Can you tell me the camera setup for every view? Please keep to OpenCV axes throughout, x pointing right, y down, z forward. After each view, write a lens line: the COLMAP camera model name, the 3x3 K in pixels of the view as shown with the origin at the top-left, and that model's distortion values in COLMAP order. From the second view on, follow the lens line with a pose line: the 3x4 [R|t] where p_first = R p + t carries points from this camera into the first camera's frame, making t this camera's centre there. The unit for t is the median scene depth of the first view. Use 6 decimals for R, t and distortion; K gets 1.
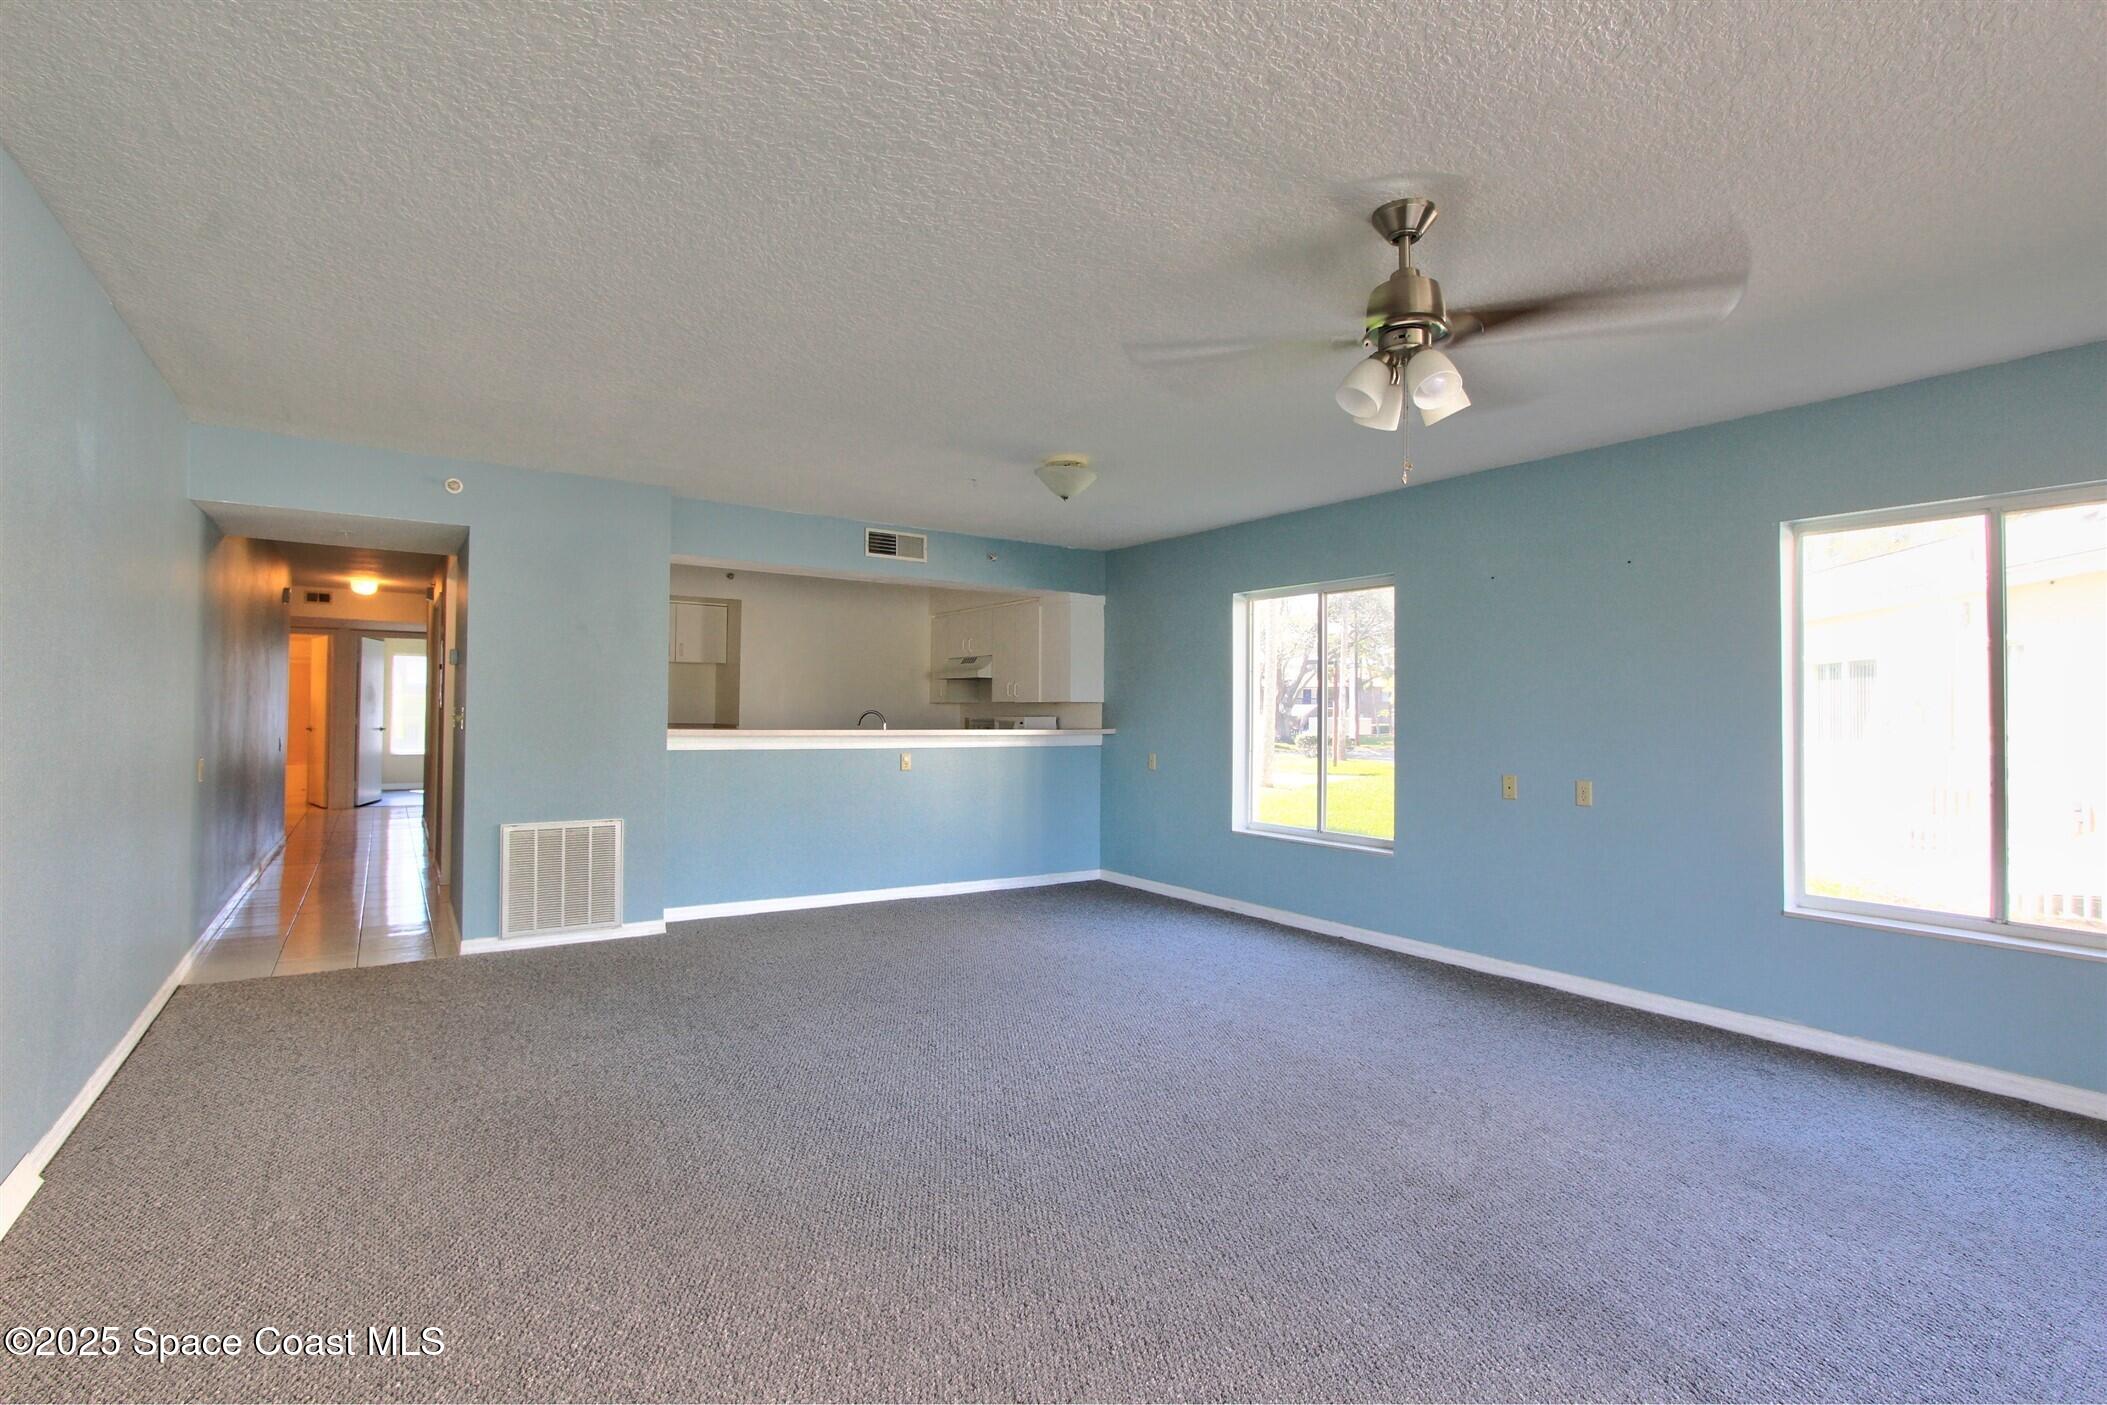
lens RADIAL K [[983.6, 0, 1053.5], [0, 983.6, 702.5], [0, 0, 1]] dist [0.000769, 0.000381]
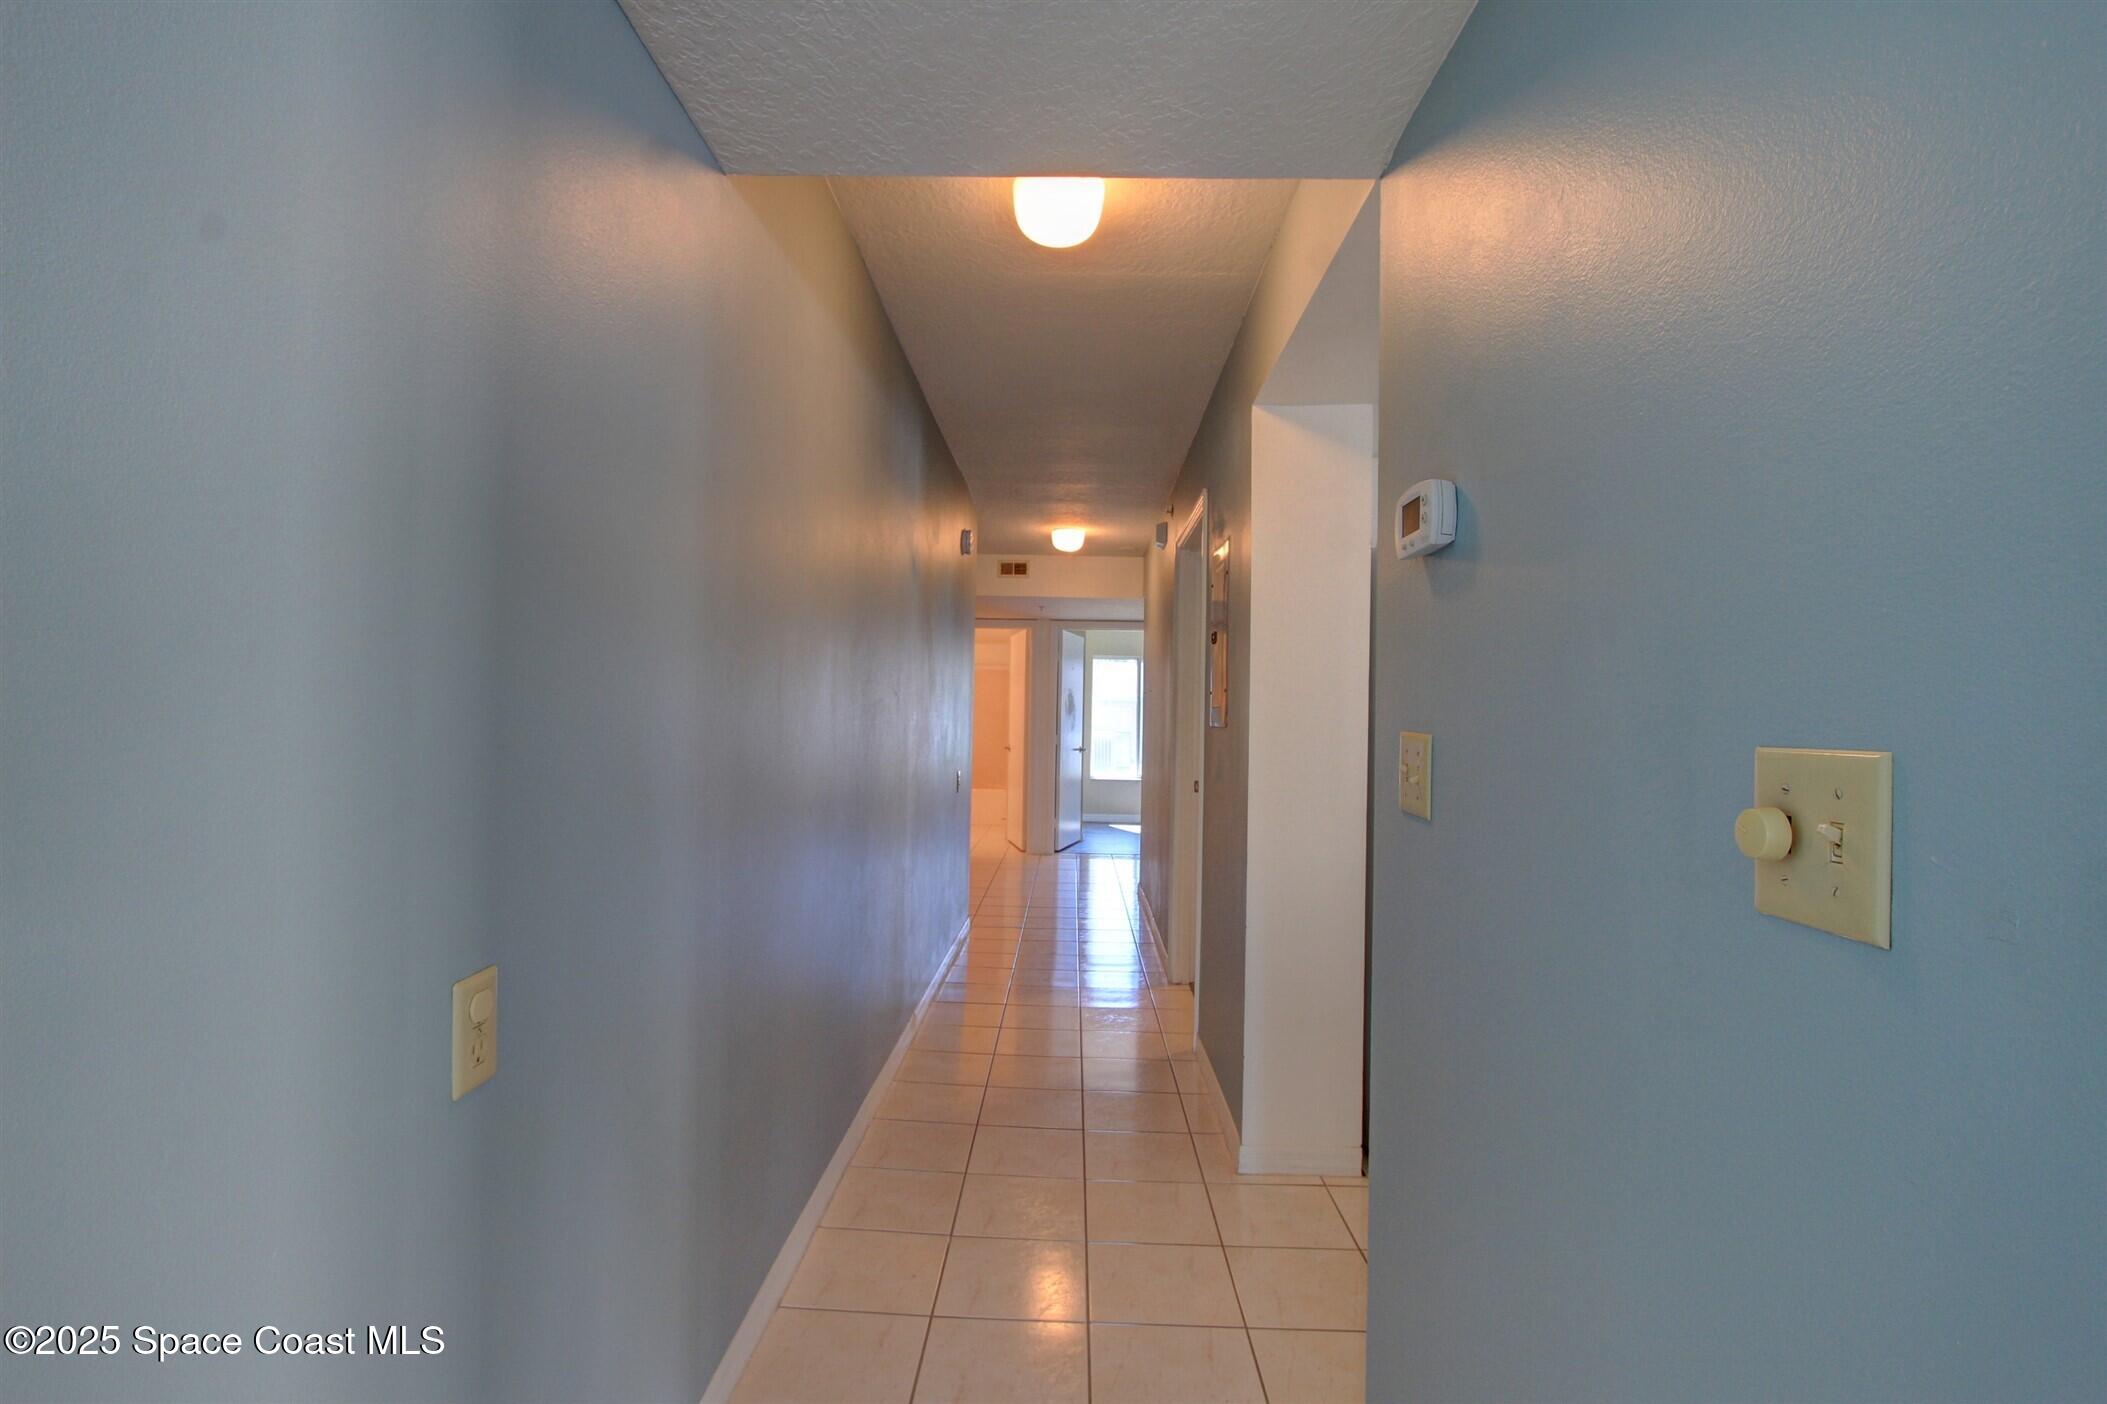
lens RADIAL K [[1015.8, 0, 1049.7], [0, 1015.8, 695.8], [0, 0, 1]] dist [-0.014533, 0.001048]
pose [[0.819164, 0.000293, -0.573559, -0.555482], [0.005048, 0.999957, 0.007721, -0.047541], [0.573537, -0.009220, 0.819128, 0.751078]]
